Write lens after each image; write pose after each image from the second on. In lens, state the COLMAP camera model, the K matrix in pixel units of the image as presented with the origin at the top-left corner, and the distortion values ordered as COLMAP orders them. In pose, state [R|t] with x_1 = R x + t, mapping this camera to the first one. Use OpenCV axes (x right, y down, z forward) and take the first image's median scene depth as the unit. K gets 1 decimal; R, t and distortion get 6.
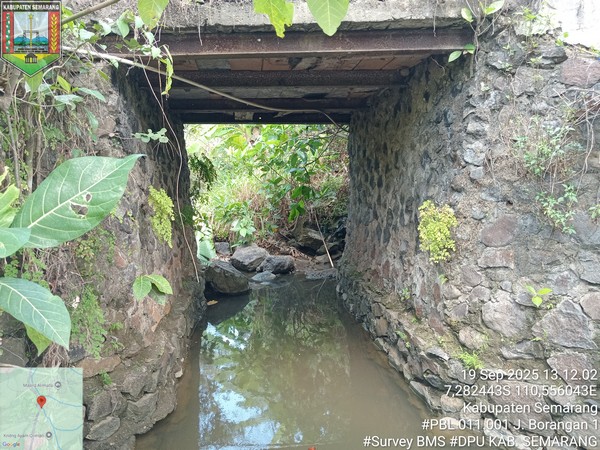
lens RADIAL K [[458.8, 0, 297.8], [0, 458.8, 225.3], [0, 0, 1]] dist [0.007412, -0.011178]
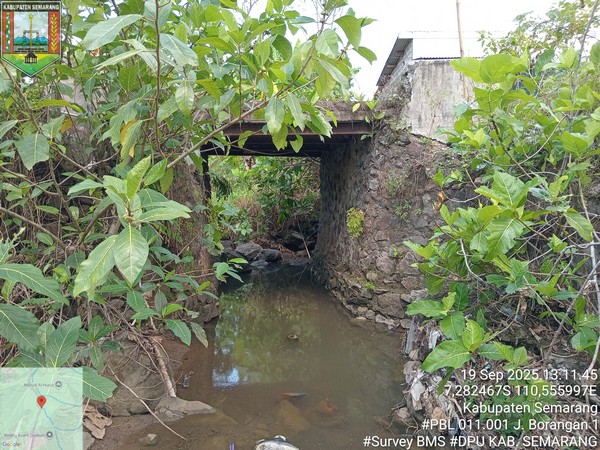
lens RADIAL K [[458.8, 0, 301.1], [0, 458.8, 224.9], [0, 0, 1]] dist [0.007412, -0.011178]
pose [[0.999134, 0.013261, 0.039427, -0.008832], [-0.012230, 0.999580, -0.026288, 0.058204], [-0.039759, 0.025783, 0.998877, -0.743731]]
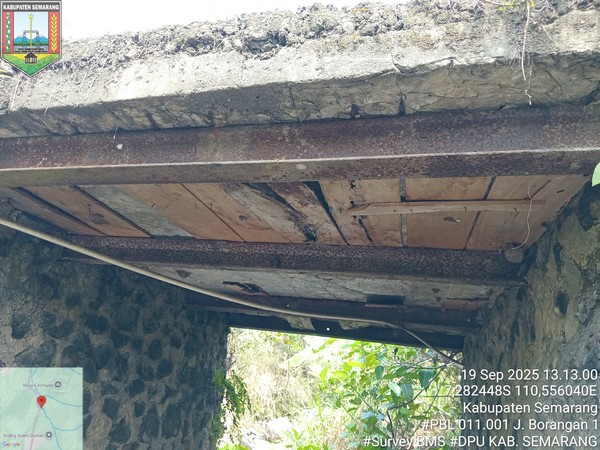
lens RADIAL K [[458.8, 0, 299.9], [0, 458.8, 224.2], [0, 0, 1]] dist [0.007412, -0.011178]
pose [[0.941479, 0.019050, -0.336533, 0.177648], [-0.166048, 0.895066, -0.413865, -0.121578], [0.293335, 0.445526, 0.845849, 0.497234]]
